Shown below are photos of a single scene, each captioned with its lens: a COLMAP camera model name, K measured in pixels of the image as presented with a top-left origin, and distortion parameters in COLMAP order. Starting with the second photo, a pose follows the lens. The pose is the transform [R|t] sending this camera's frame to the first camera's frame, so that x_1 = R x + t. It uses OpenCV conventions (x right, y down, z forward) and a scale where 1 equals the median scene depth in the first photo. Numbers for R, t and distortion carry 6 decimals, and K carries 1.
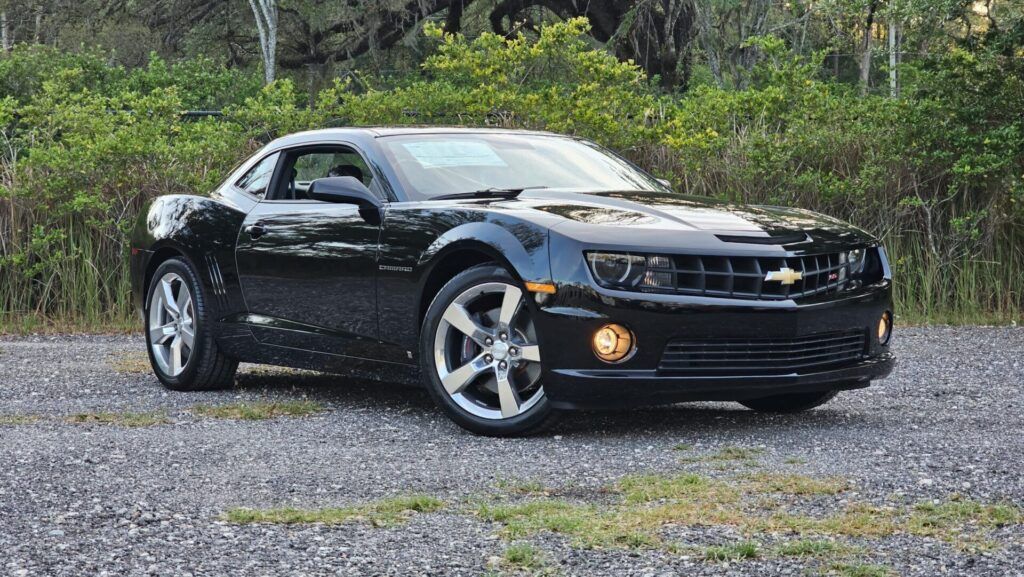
lens RADIAL K [[1945.3, 0, 508.8], [0, 1945.3, 314.2], [0, 0, 1]] dist [-0.135741, 1.846491]
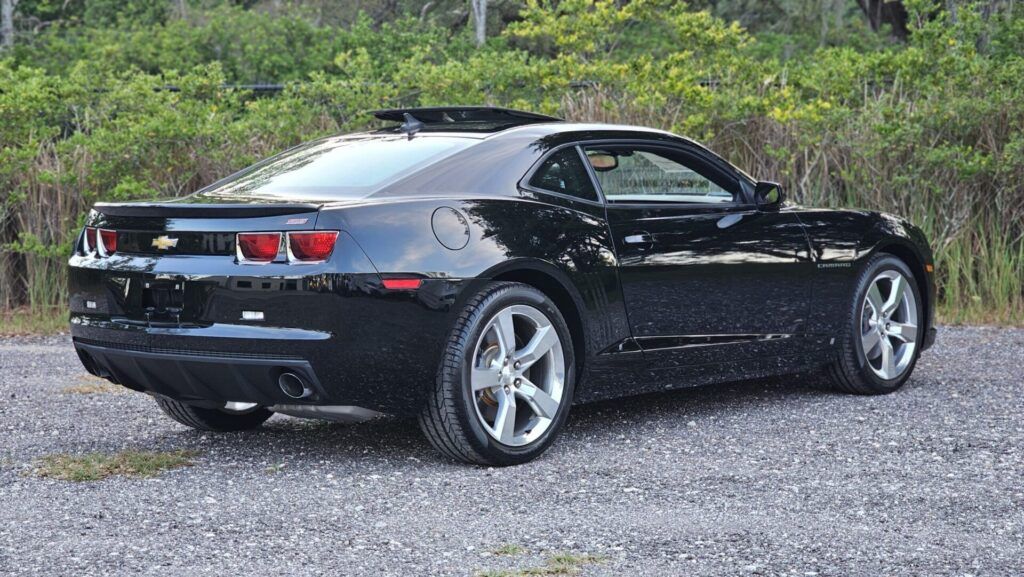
lens RADIAL K [[1938.5, 0, 511.3], [0, 1938.5, 322.2], [0, 0, 1]] dist [-0.059342, 1.138645]
pose [[0.988666, 0.004536, -0.150062, 0.095886], [0.000048, 0.999534, 0.030536, -0.021513], [0.150130, -0.030197, 0.988205, 0.109236]]
